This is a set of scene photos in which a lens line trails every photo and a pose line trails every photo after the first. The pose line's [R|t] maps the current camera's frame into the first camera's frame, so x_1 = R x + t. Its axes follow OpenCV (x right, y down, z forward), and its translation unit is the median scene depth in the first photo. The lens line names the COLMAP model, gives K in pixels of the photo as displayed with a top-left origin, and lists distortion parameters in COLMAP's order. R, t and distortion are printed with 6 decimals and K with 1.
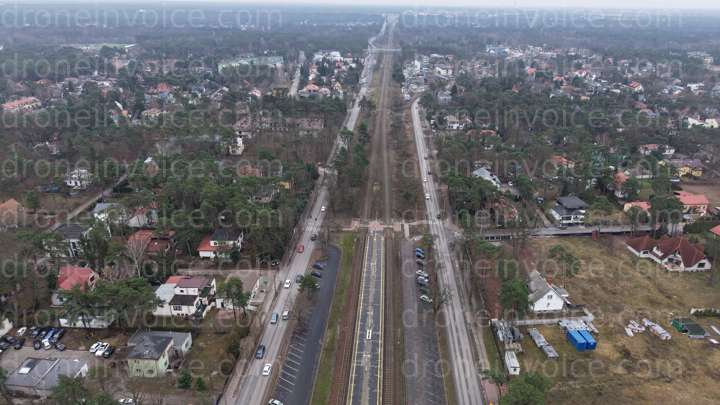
lens RADIAL K [[480.8, 0, 360.0], [0, 480.8, 202.5], [0, 0, 1]] dist [0.034962, -0.038026]
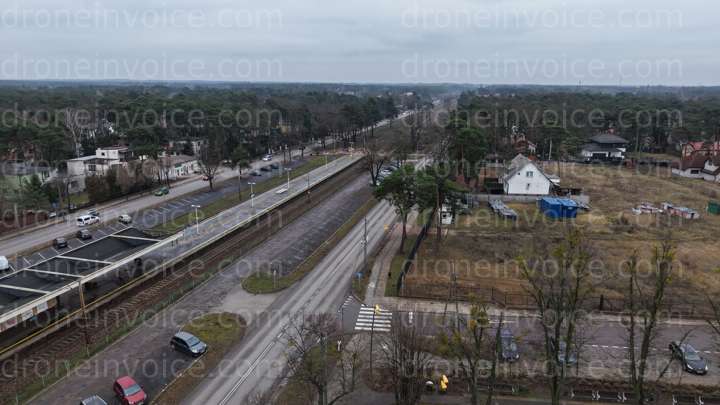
lens RADIAL K [[480.8, 0, 360.0], [0, 480.8, 202.5], [0, 0, 1]] dist [0.034962, -0.038026]
pose [[0.980429, 0.039023, -0.192964, 0.287254], [-0.068143, 0.986837, -0.146659, 0.379004], [0.184701, 0.156938, 0.970183, 0.226206]]
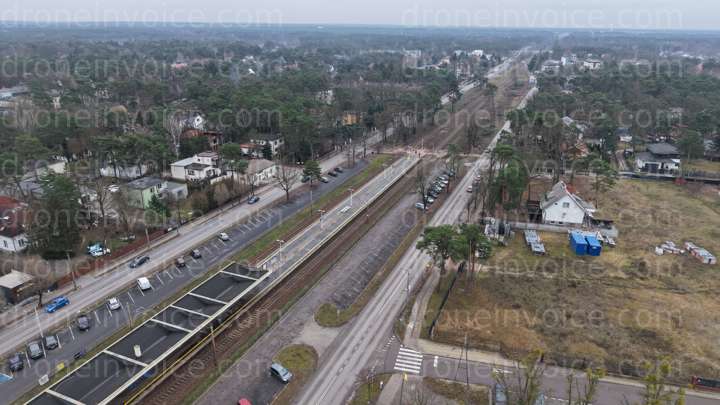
lens RADIAL K [[480.8, 0, 360.0], [0, 480.8, 202.5], [0, 0, 1]] dist [0.034962, -0.038026]
pose [[0.945018, 0.110757, -0.307691, 0.320438], [-0.124394, 0.991918, -0.025001, 0.264232], [0.302435, 0.061901, 0.951158, 0.087433]]
